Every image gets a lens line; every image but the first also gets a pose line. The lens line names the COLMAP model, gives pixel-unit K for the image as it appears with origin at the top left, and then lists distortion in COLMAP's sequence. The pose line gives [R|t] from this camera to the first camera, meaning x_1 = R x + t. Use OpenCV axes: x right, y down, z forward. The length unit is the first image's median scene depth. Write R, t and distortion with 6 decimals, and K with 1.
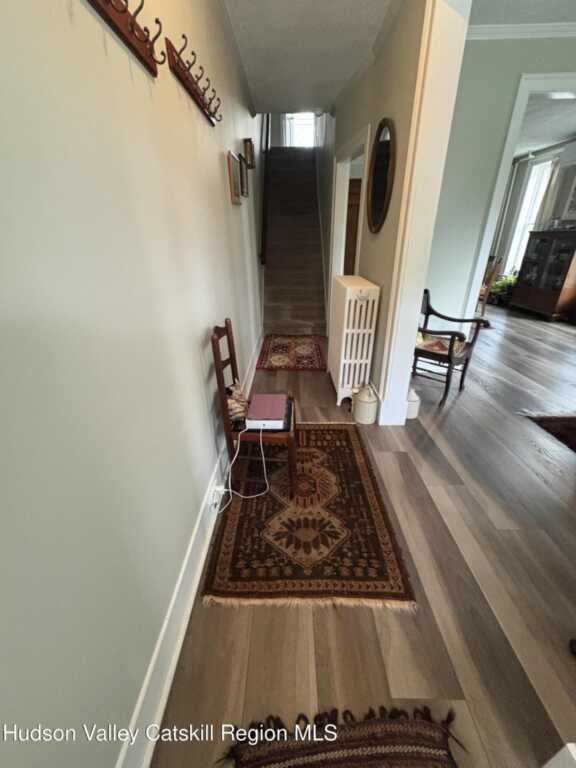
lens RADIAL K [[305.4, 0, 289.2], [0, 305.4, 382.7], [0, 0, 1]] dist [-0.002524, 0.000638]
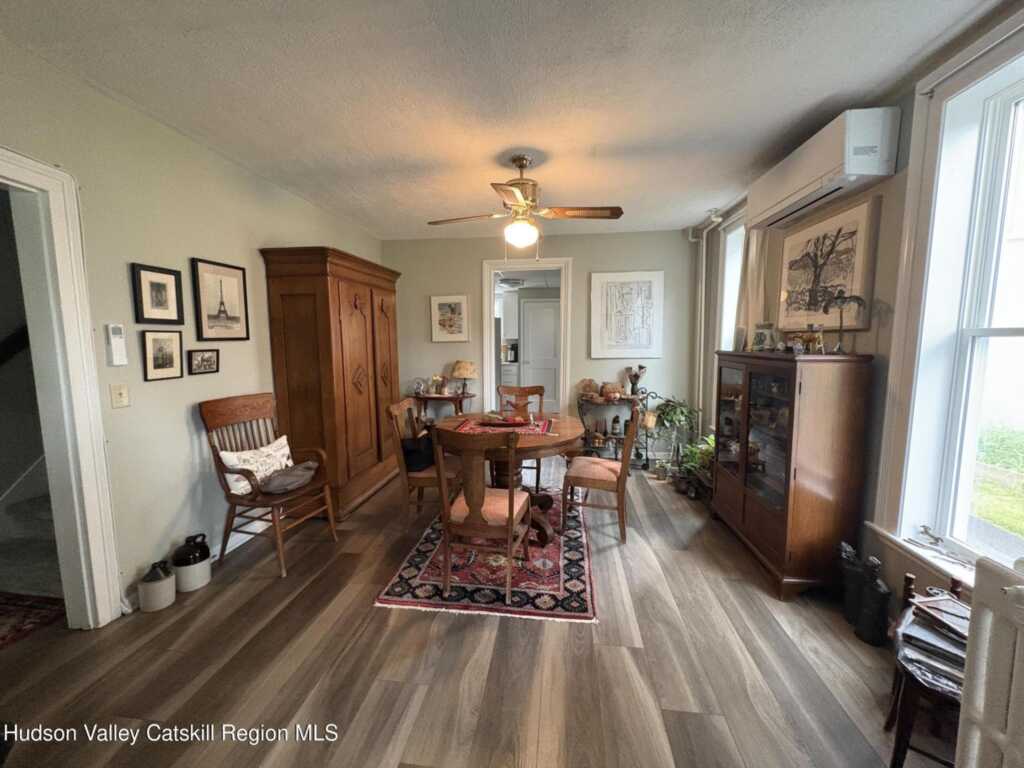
lens RADIAL K [[407.2, 0, 512.5], [0, 407.2, 382.2], [0, 0, 1]] dist [-0.002524, 0.000638]
pose [[0.994640, 0.008596, -0.103040, 0.628959], [-0.042298, 0.943168, -0.329613, -0.277823], [0.094350, 0.332204, 0.938477, 0.484791]]
